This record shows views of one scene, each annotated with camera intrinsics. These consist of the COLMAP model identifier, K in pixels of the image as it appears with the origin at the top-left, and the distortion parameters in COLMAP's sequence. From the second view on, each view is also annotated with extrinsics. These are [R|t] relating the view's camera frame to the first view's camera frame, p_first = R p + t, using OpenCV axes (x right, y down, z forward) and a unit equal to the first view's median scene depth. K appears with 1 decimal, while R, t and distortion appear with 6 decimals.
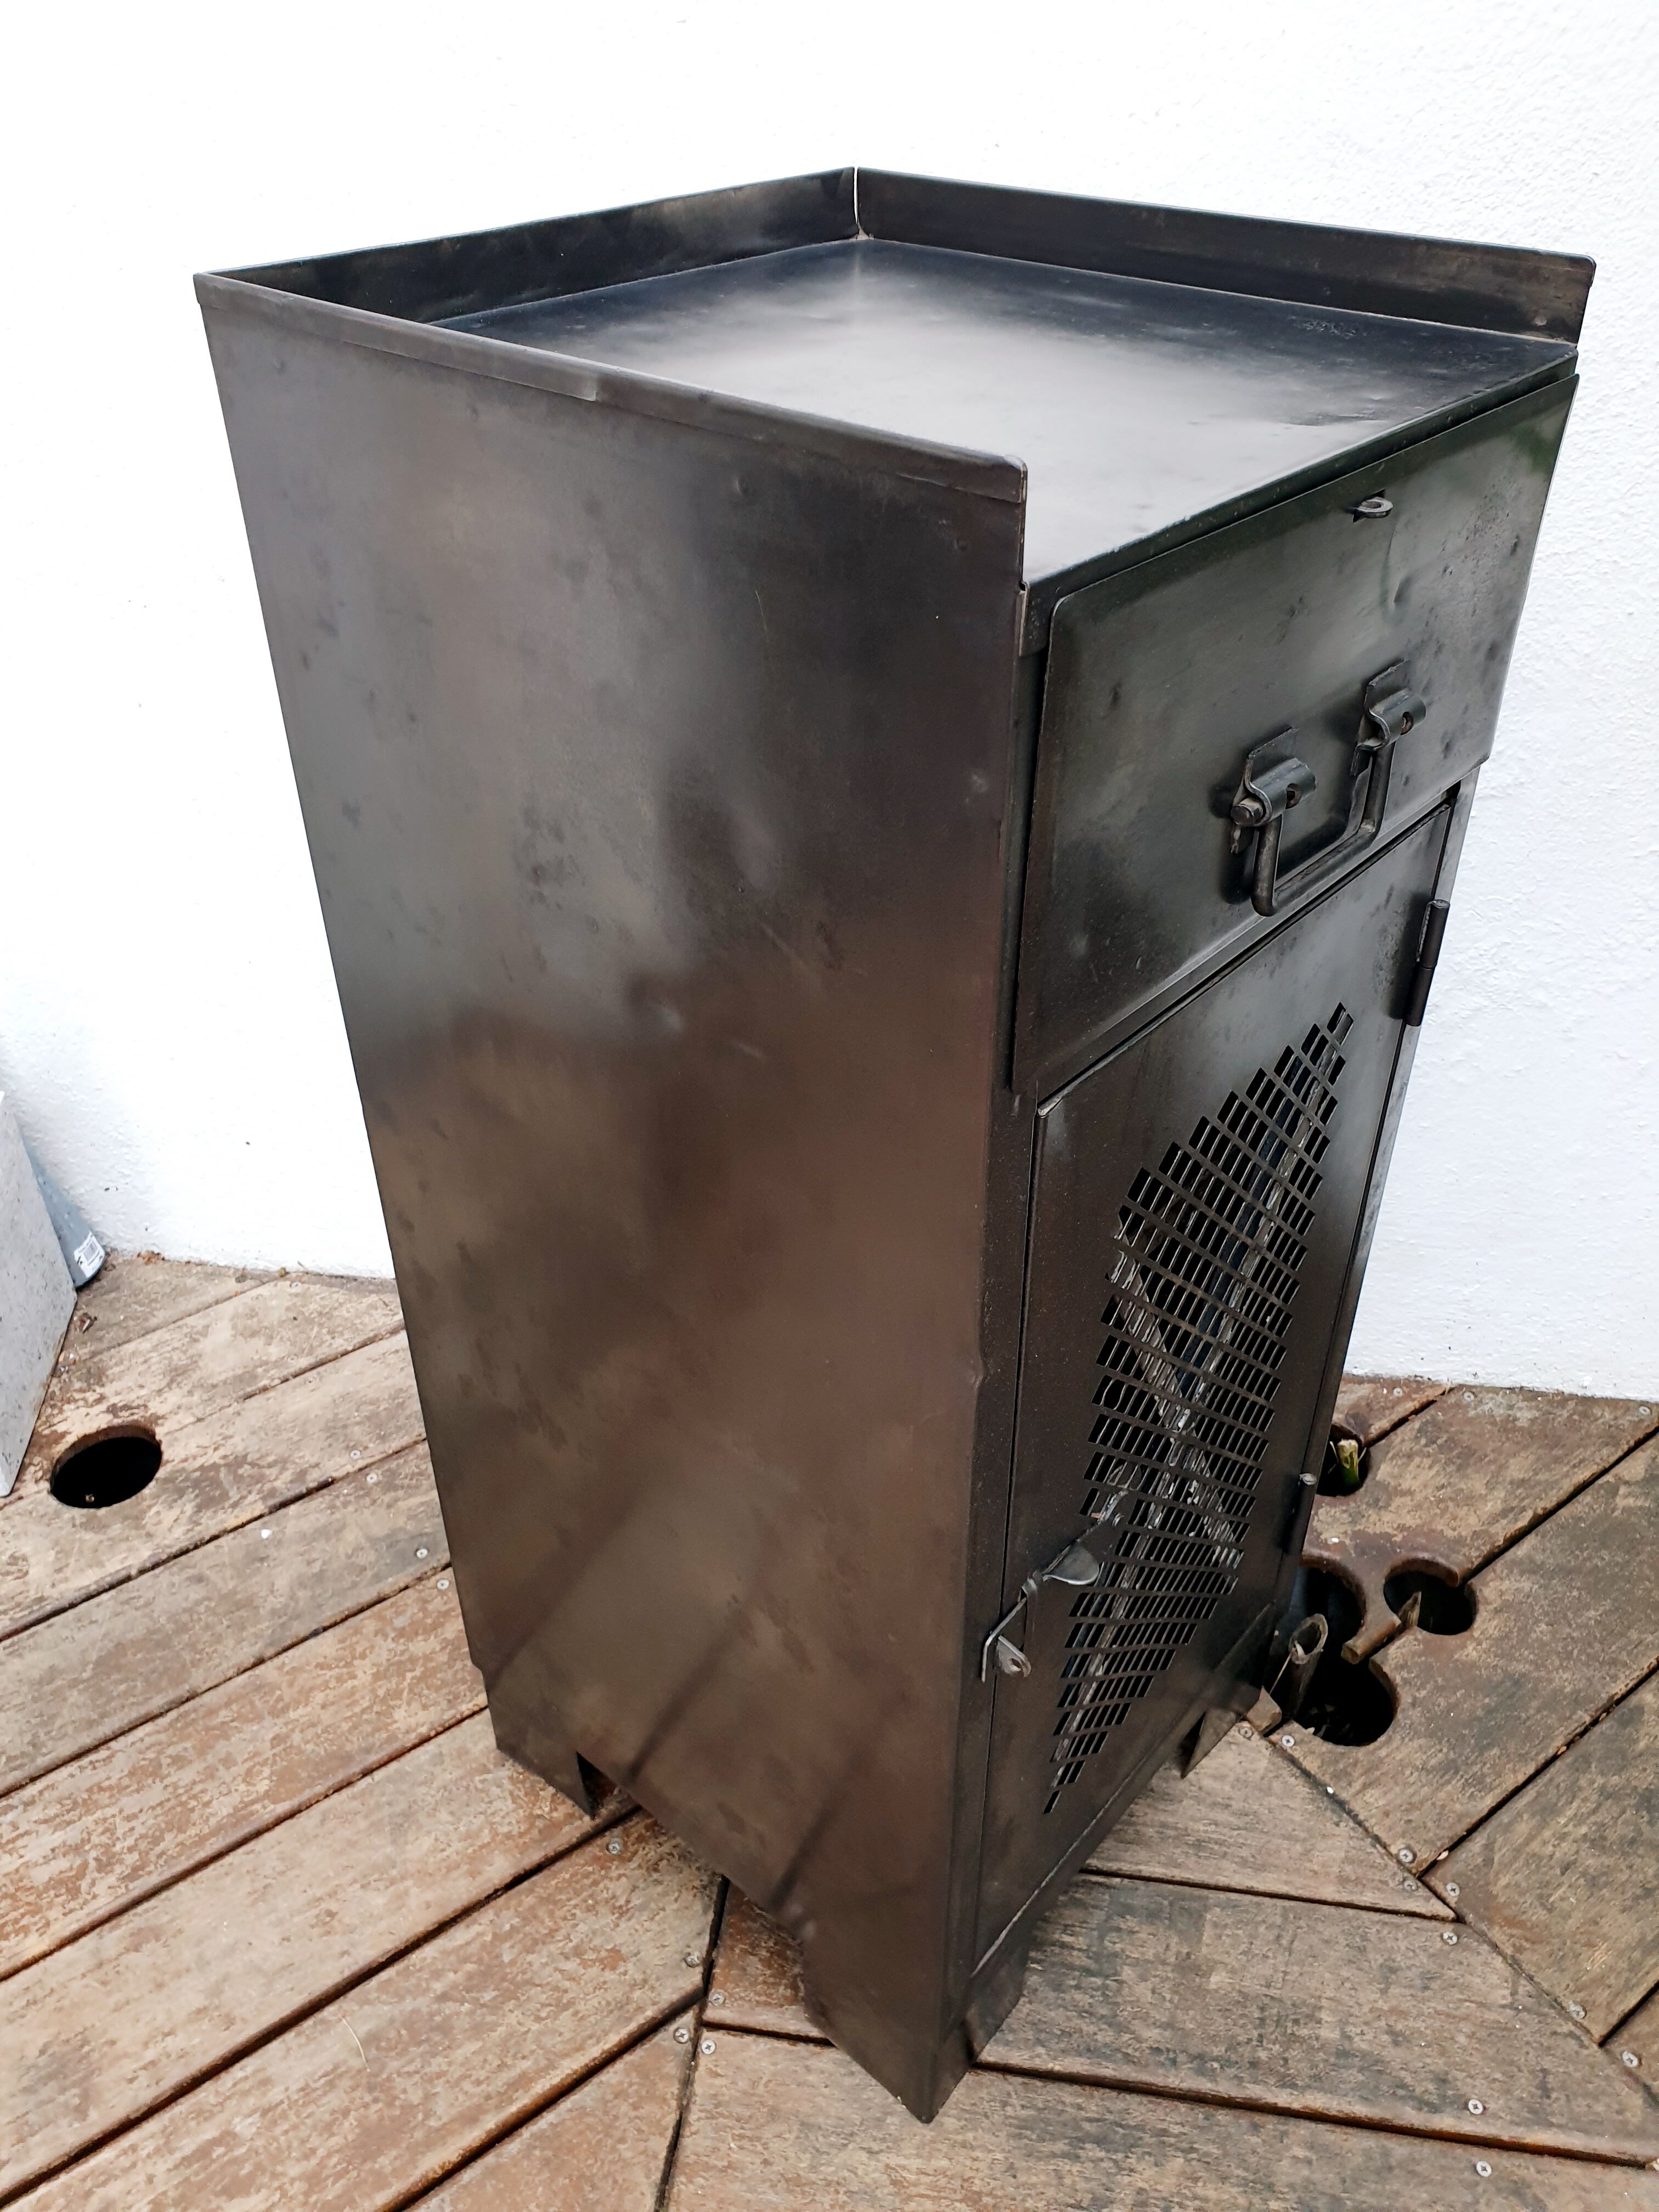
lens RADIAL K [[1742.5, 0, 825.5], [0, 1742.5, 1099.9], [0, 0, 1]] dist [0.002907, 0.034361]
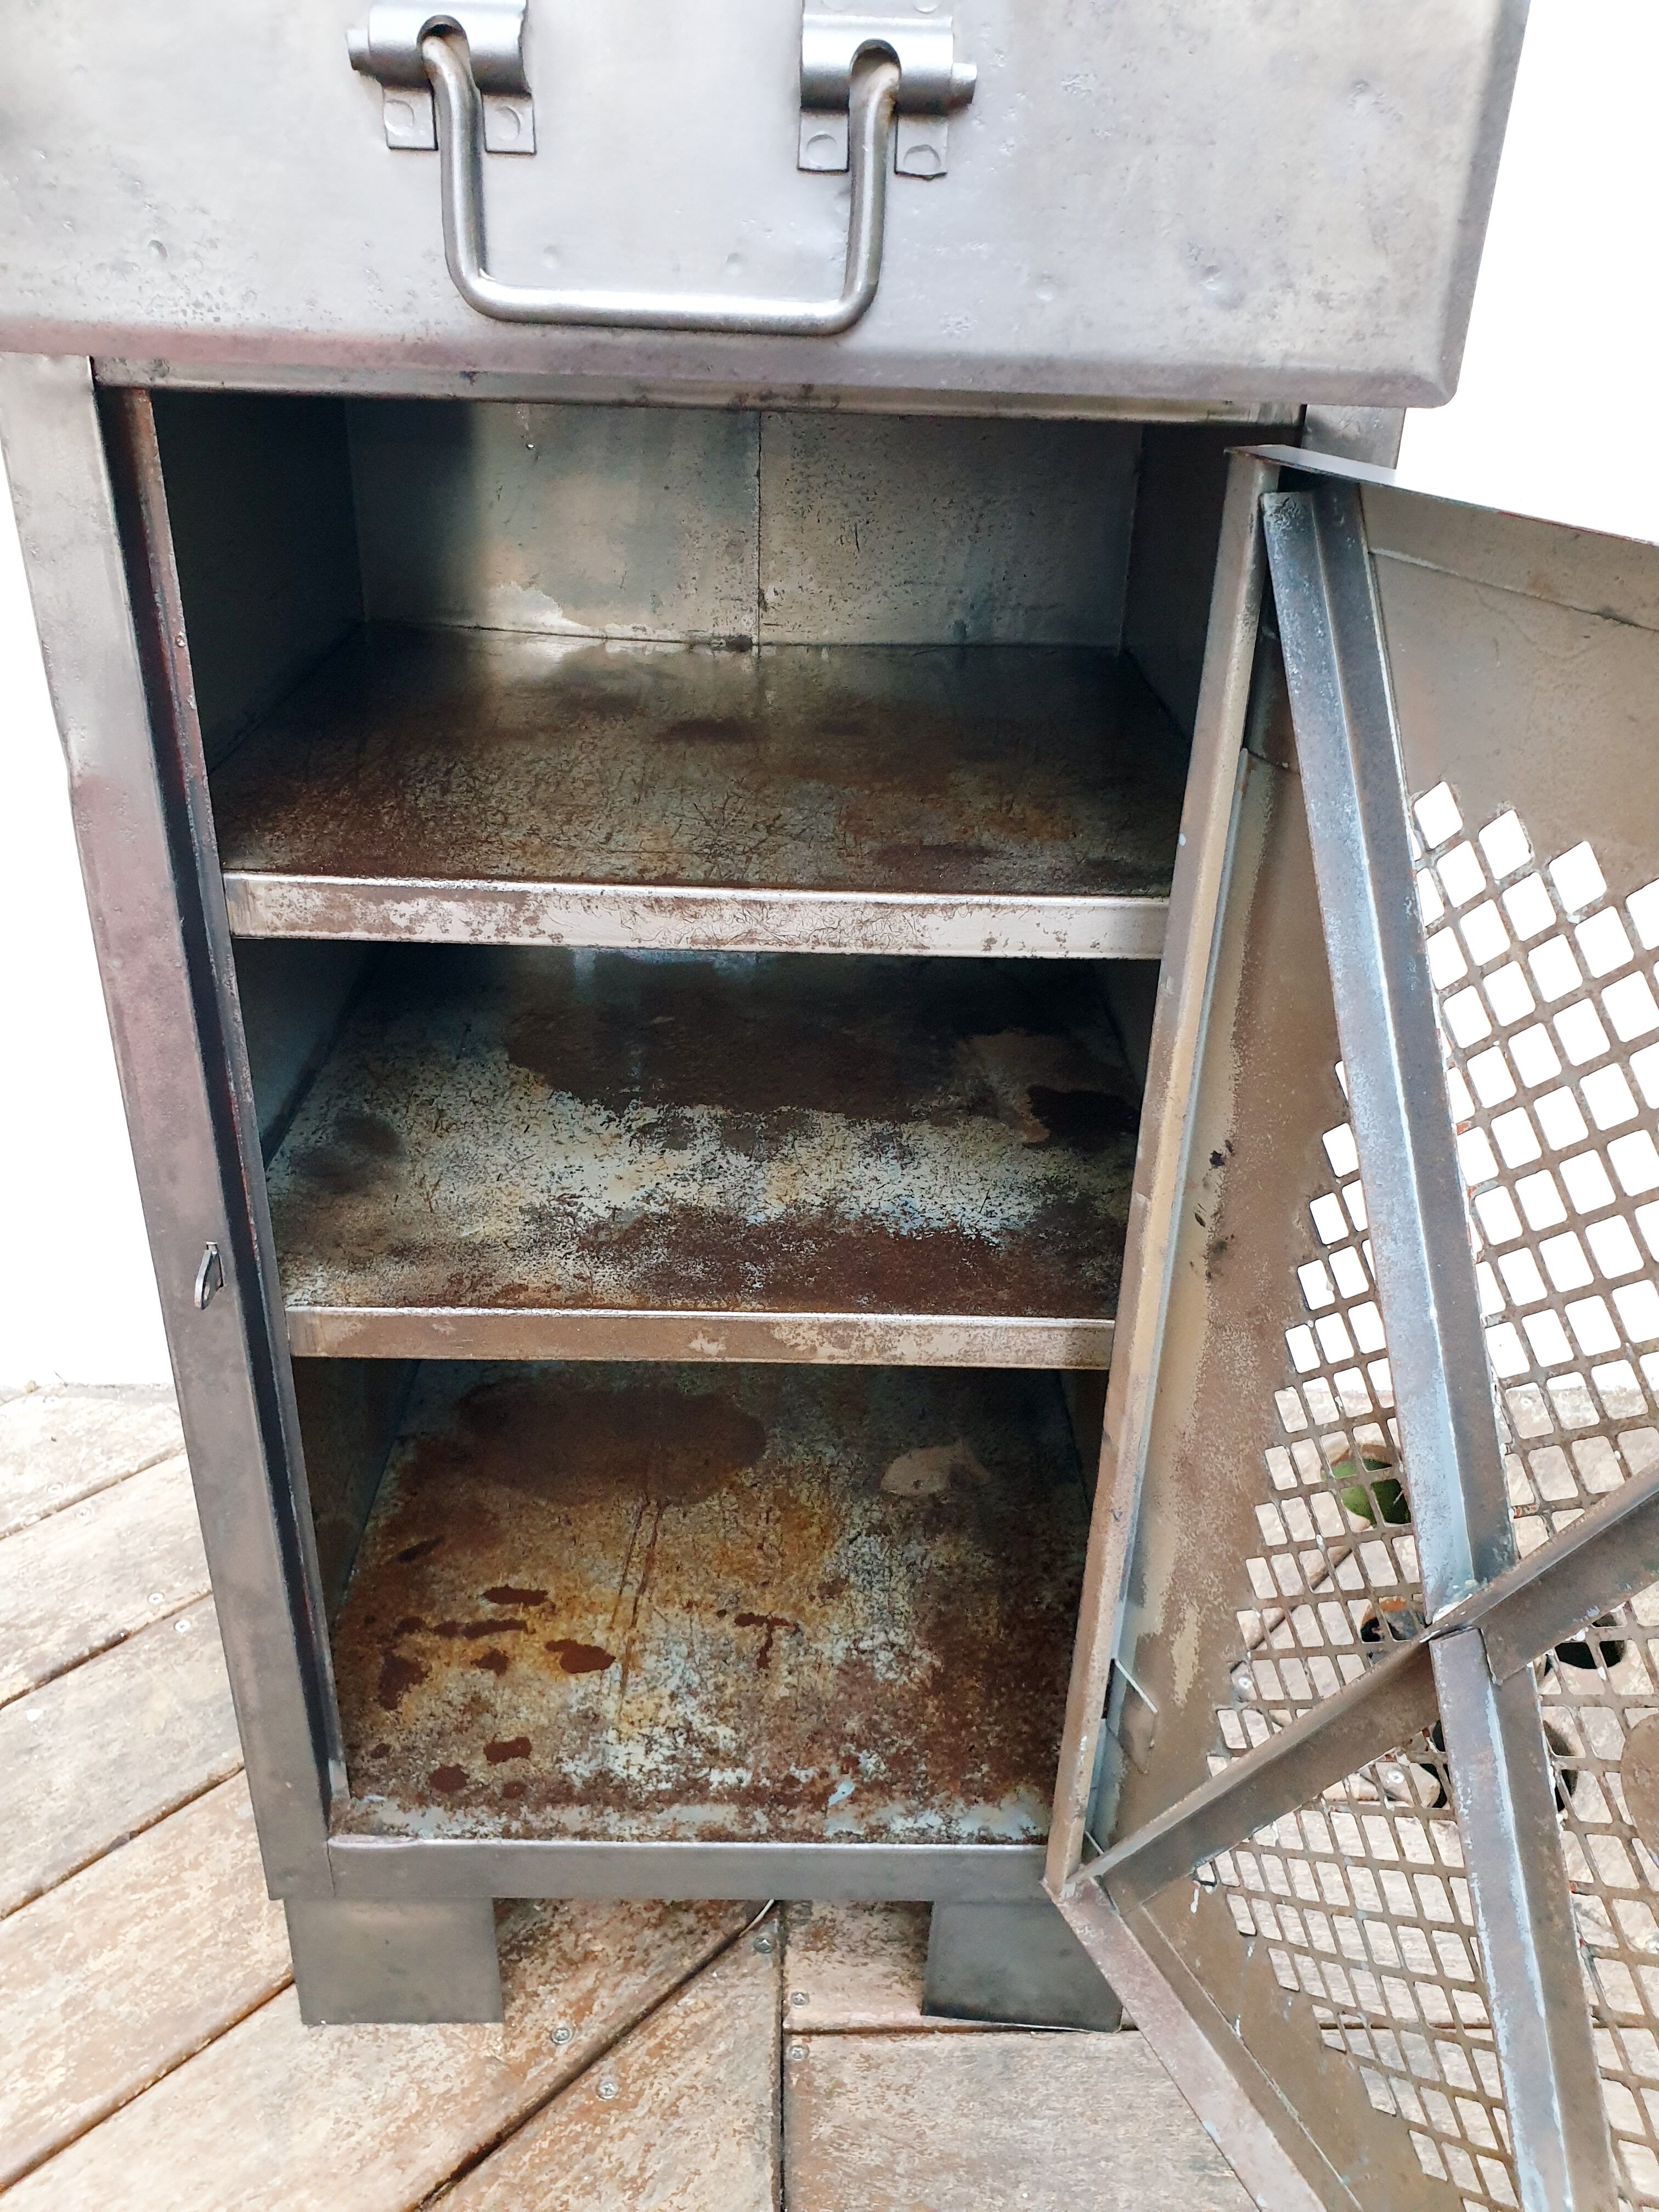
lens RADIAL K [[1742.5, 0, 824.1], [0, 1742.5, 1093.3], [0, 0, 1]] dist [0.002907, 0.034361]
pose [[0.983944, -0.050005, 0.171332, -0.135518], [0.072975, 0.988757, -0.130513, 0.136976], [-0.162880, 0.140920, 0.976530, 0.259435]]
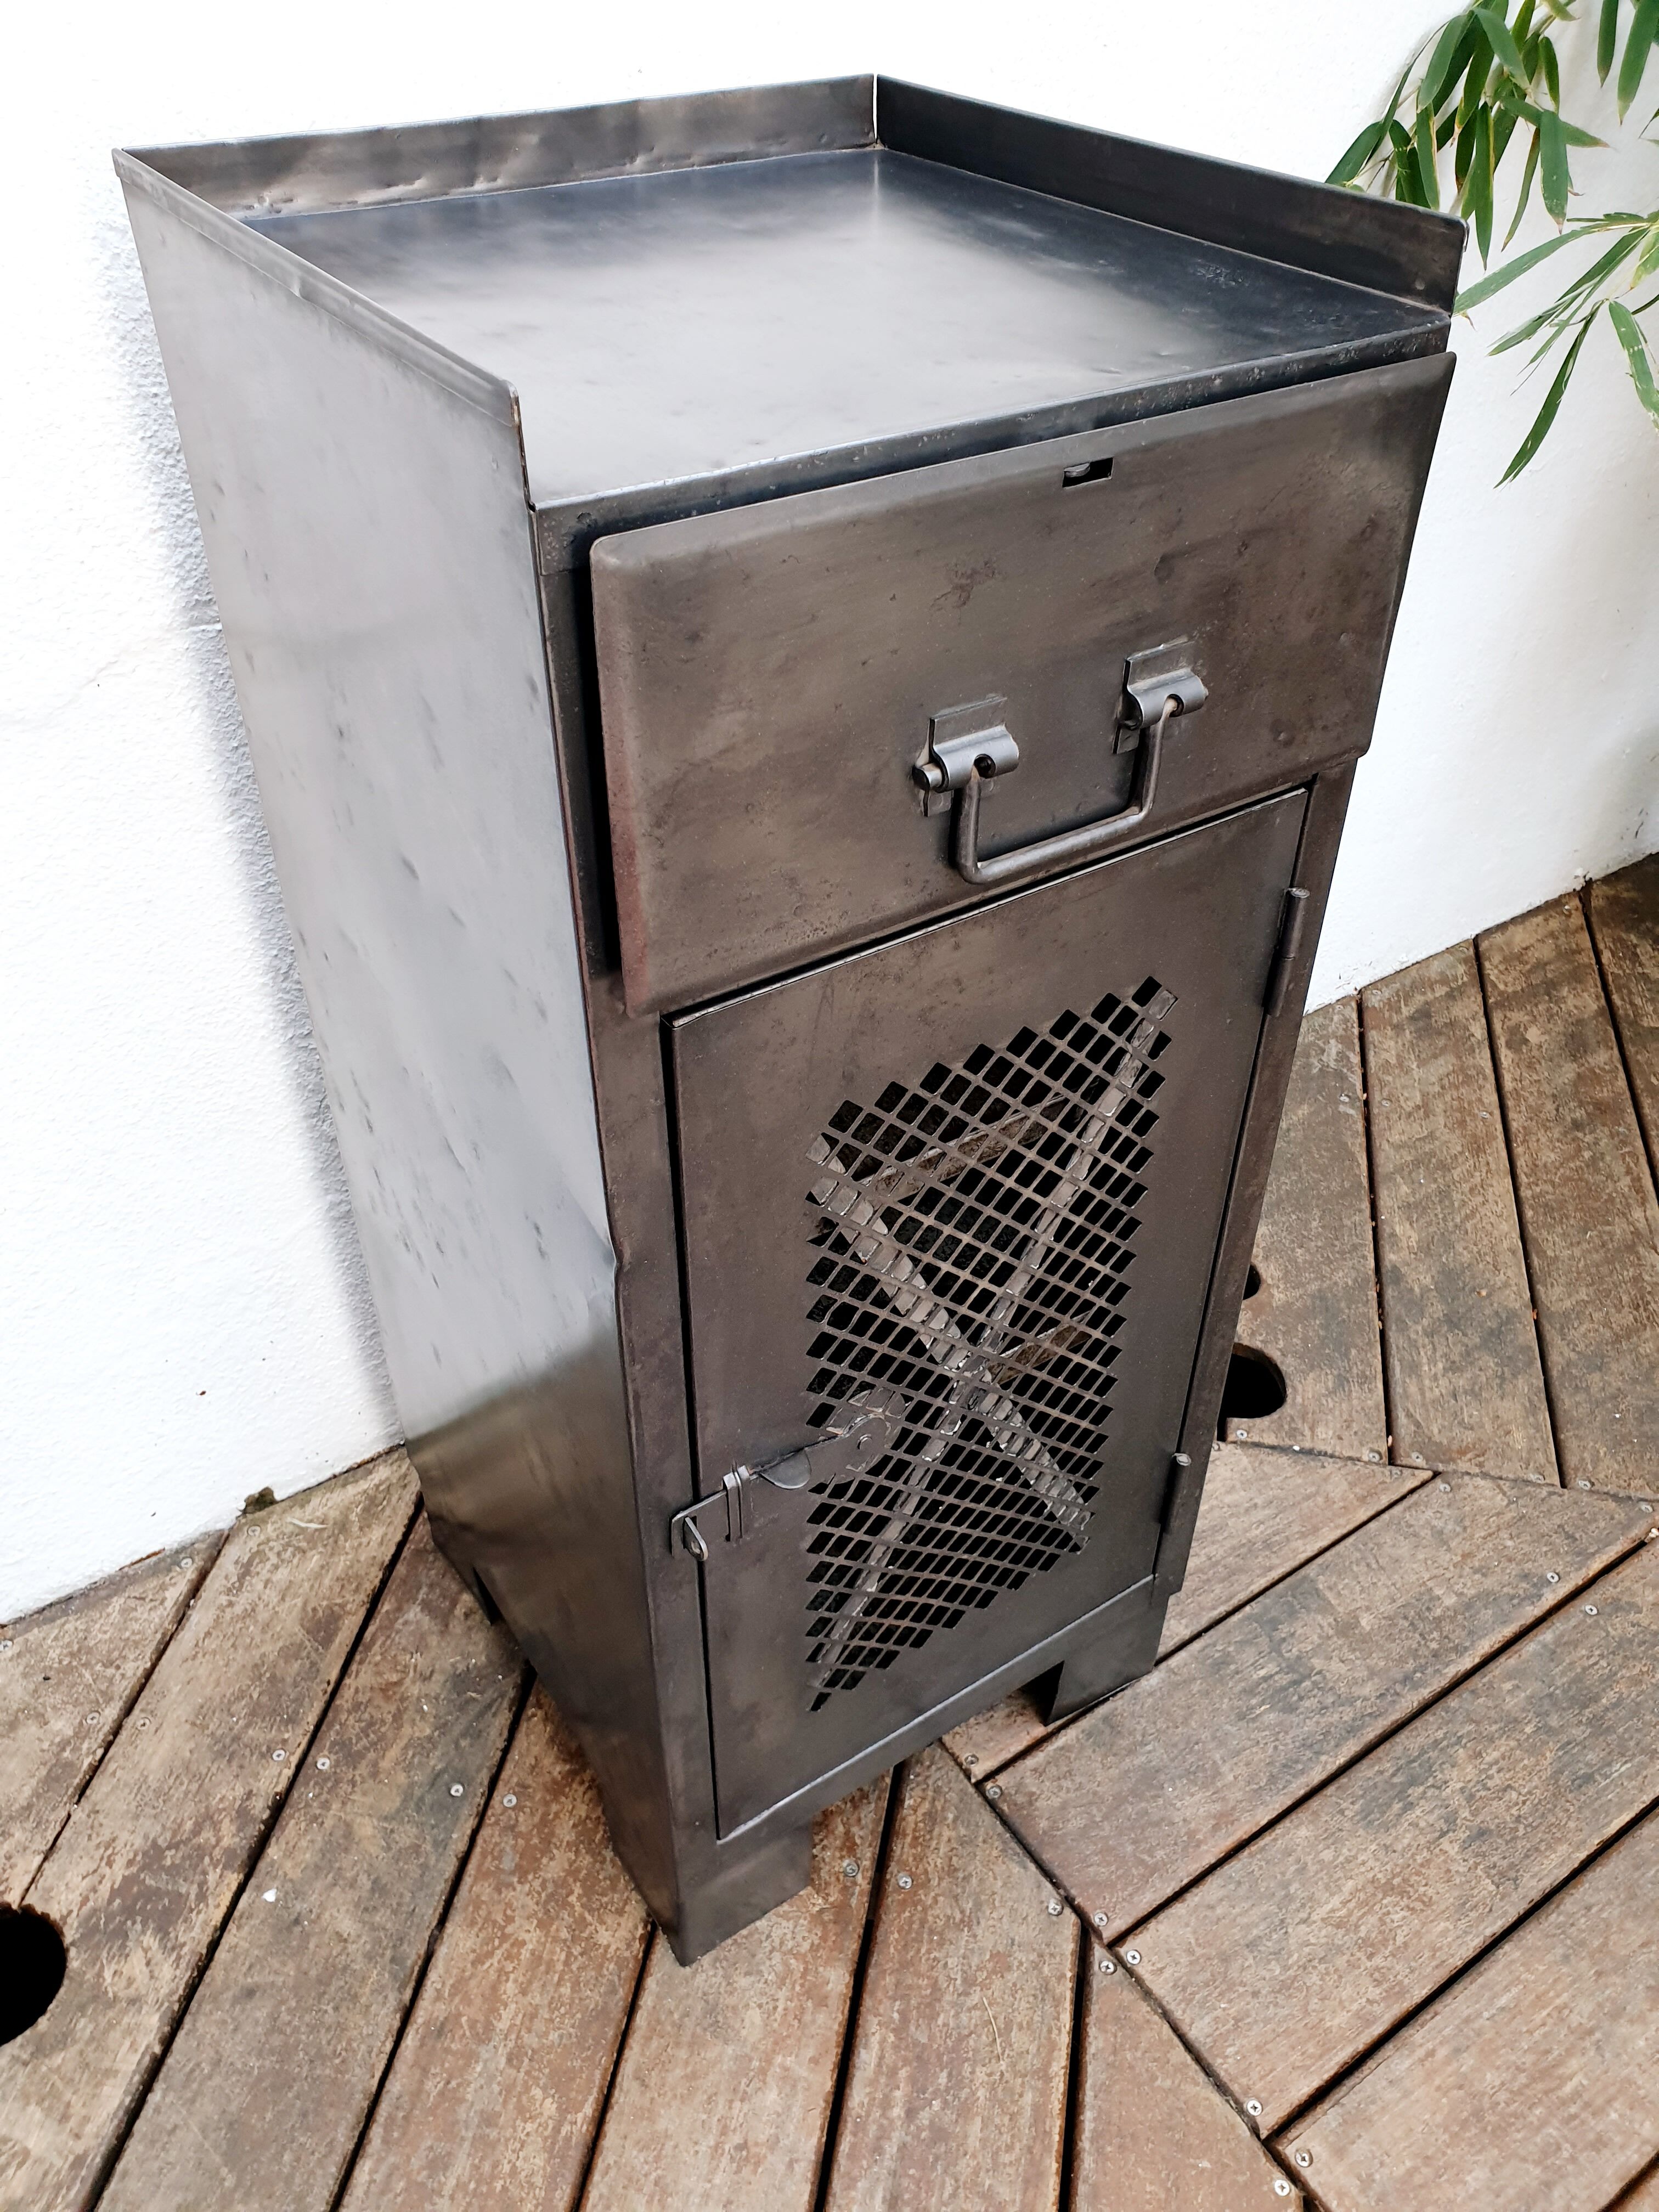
lens RADIAL K [[1742.5, 0, 825.8], [0, 1742.5, 1091.0], [0, 0, 1]] dist [0.002907, 0.034361]
pose [[0.733949, -0.413767, 0.538624, -0.492248], [0.388306, 0.906261, 0.167063, -0.146984], [-0.557259, 0.086535, 0.825817, 0.188638]]
